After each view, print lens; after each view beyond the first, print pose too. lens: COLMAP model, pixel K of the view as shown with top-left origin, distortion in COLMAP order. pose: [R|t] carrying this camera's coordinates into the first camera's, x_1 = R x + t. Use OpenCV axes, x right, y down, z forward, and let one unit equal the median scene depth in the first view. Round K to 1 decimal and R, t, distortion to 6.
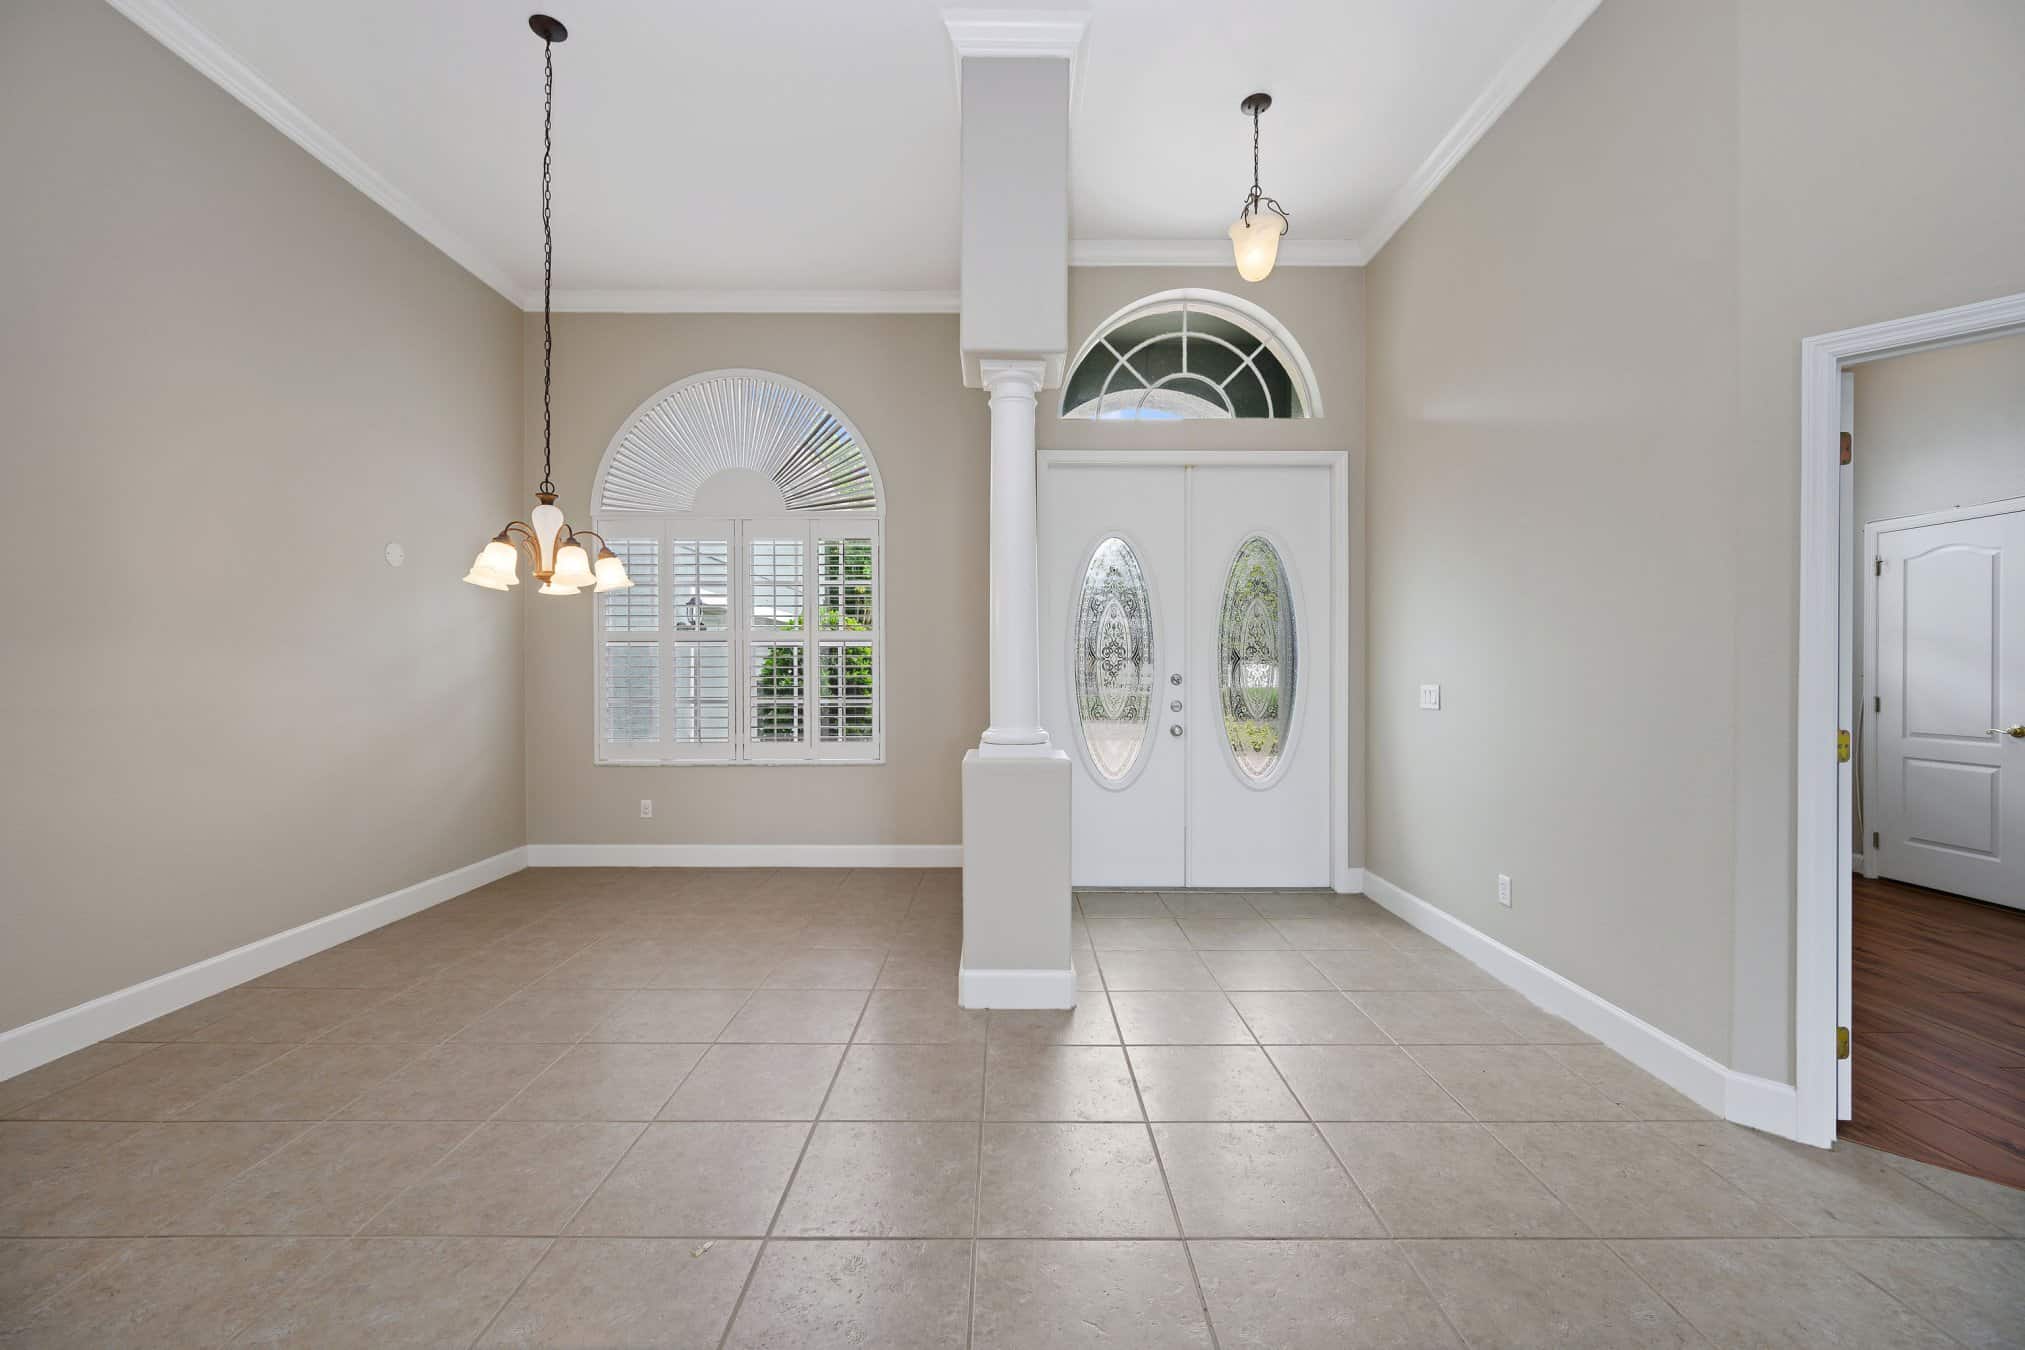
lens RADIAL K [[796.2, 0, 1004.5], [0, 796.2, 672.8], [0, 0, 1]] dist [-0.002080, 0.000129]
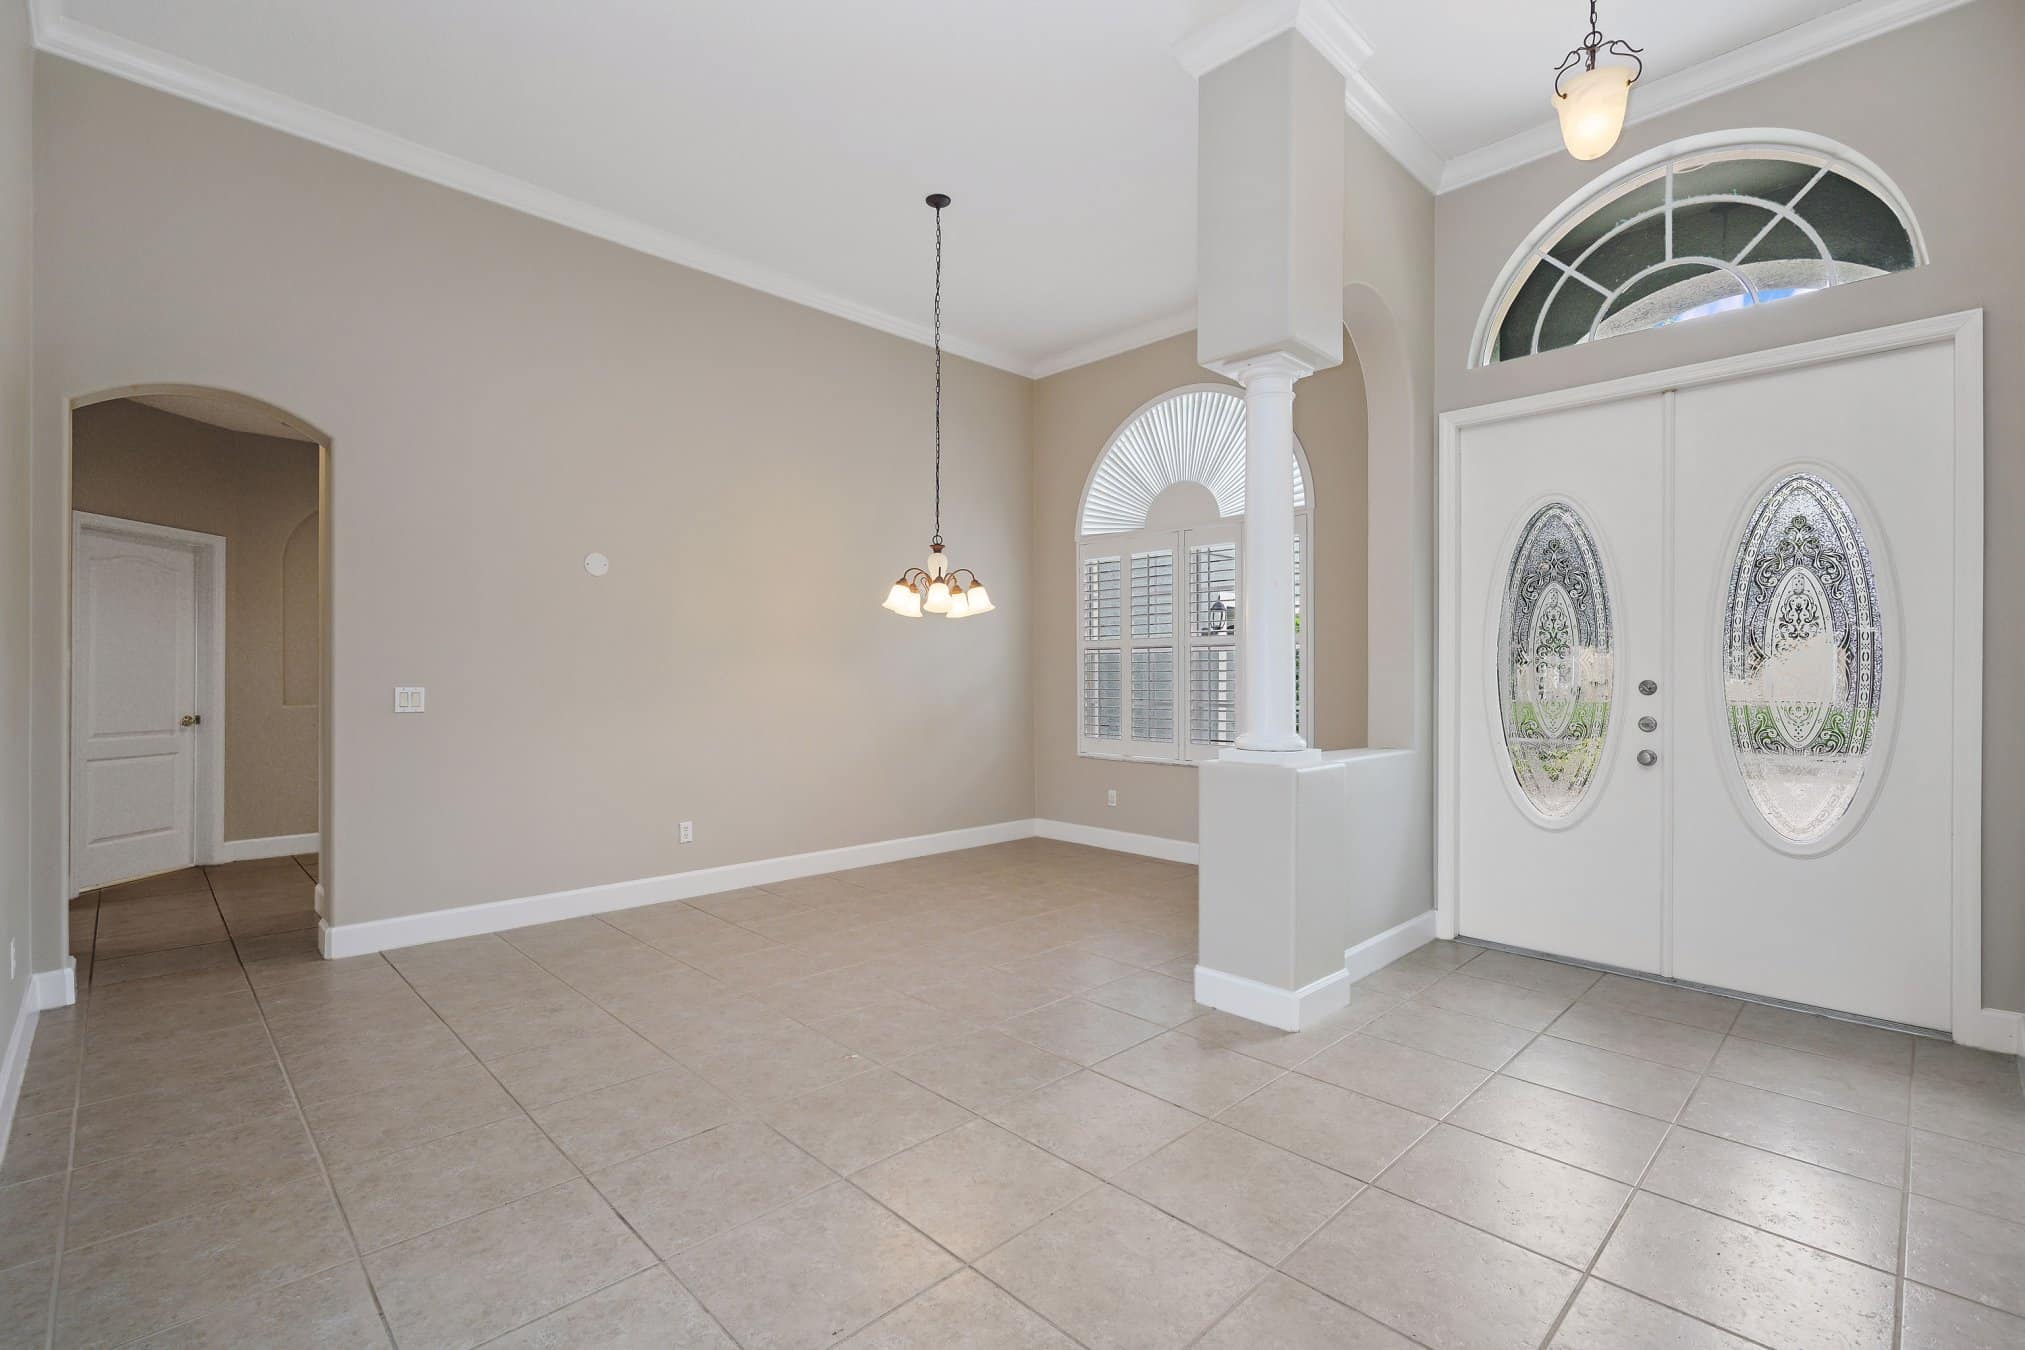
lens RADIAL K [[905.0, 0, 1007.2], [0, 905.0, 677.7], [0, 0, 1]] dist [0.001394, -0.000435]
pose [[0.700066, 0.003237, -0.714071, 0.395471], [-0.002684, 0.999995, 0.001901, -0.000570], [0.714073, 0.000586, 0.700071, 0.002130]]
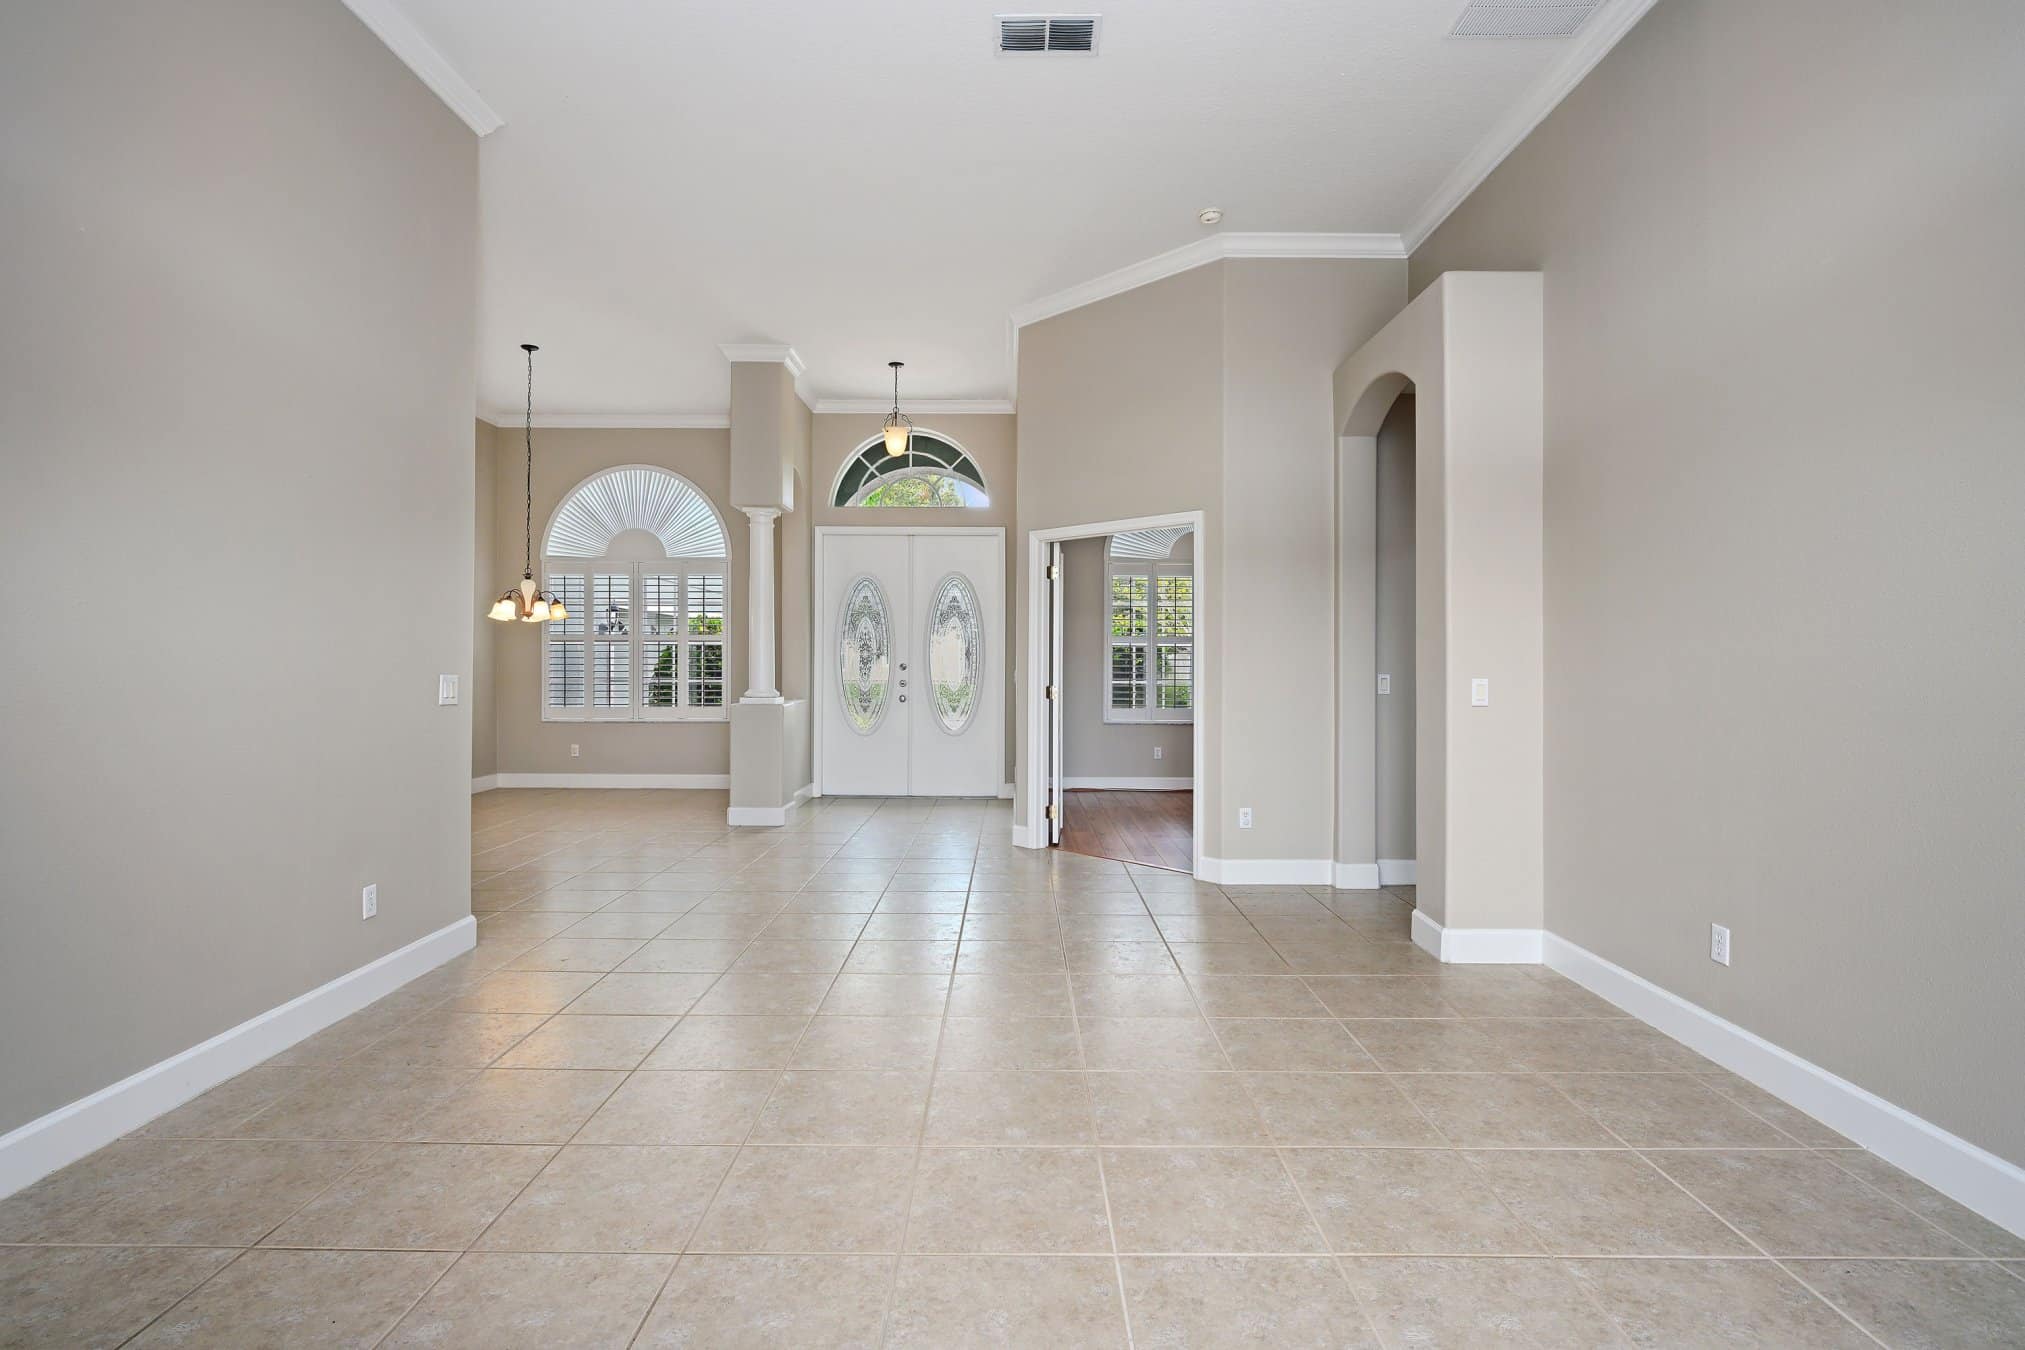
lens RADIAL K [[975.0, 0, 1010.7], [0, 975.0, 661.4], [0, 0, 1]] dist [-0.002208, -0.000478]
pose [[0.999994, 0.003327, -0.000900, 0.434656], [-0.003329, 0.999993, -0.001909, 0.000279], [0.000893, 0.001912, 0.999998, -0.976340]]
